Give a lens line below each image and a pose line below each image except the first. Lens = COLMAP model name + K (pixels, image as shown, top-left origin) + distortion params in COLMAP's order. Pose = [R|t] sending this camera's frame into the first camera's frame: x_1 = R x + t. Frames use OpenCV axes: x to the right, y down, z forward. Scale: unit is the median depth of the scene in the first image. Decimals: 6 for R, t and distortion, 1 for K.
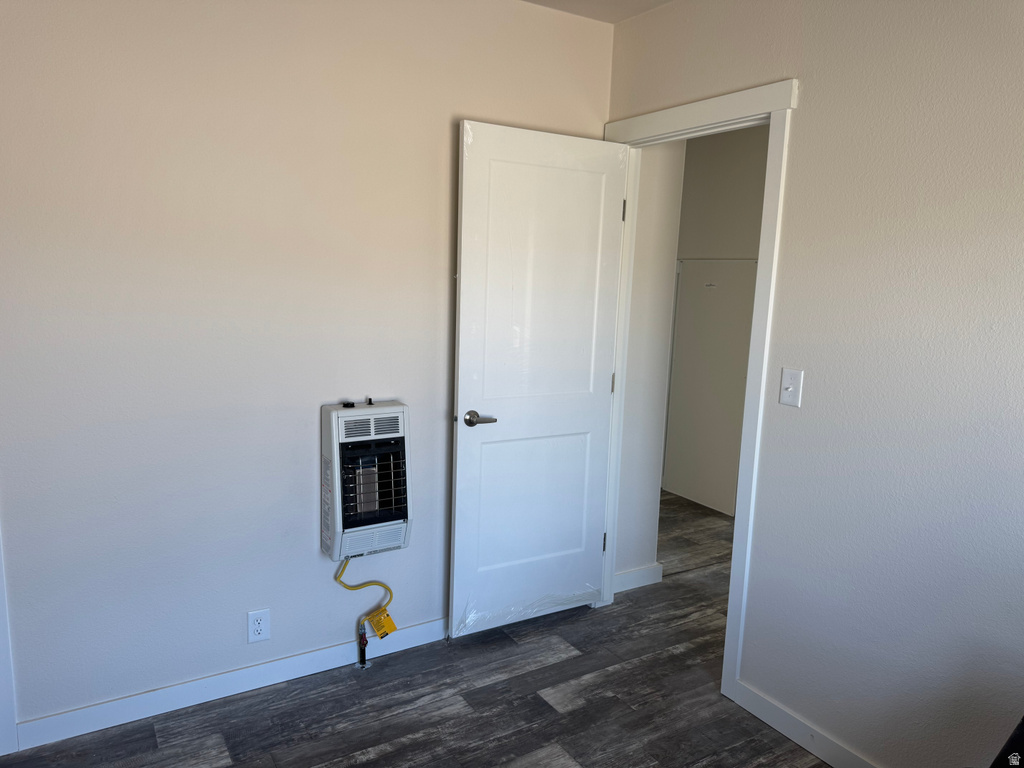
lens RADIAL K [[723.6, 0, 514.7], [0, 723.6, 393.8], [0, 0, 1]] dist [0.032395, -0.031586]
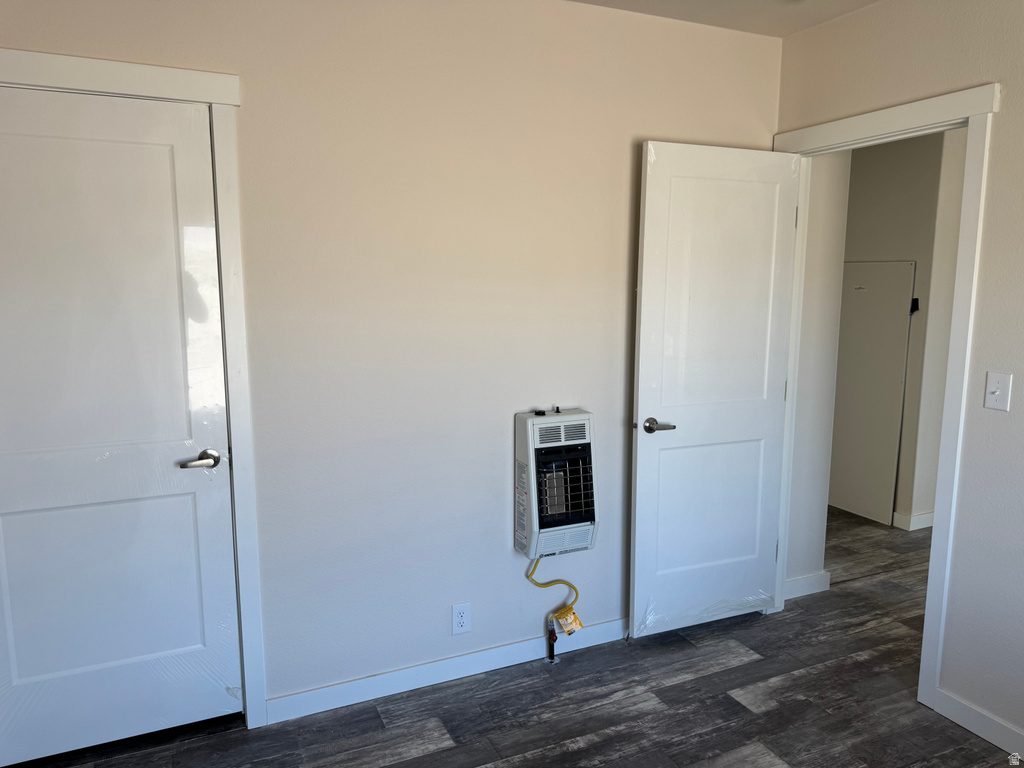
lens RADIAL K [[723.6, 0, 514.7], [0, 723.6, 393.8], [0, 0, 1]] dist [0.032395, -0.031586]
pose [[0.993042, -0.010812, -0.117265, -0.138526], [0.009076, 0.999841, -0.015332, 0.003257], [0.117412, 0.014162, 0.992982, -0.056482]]
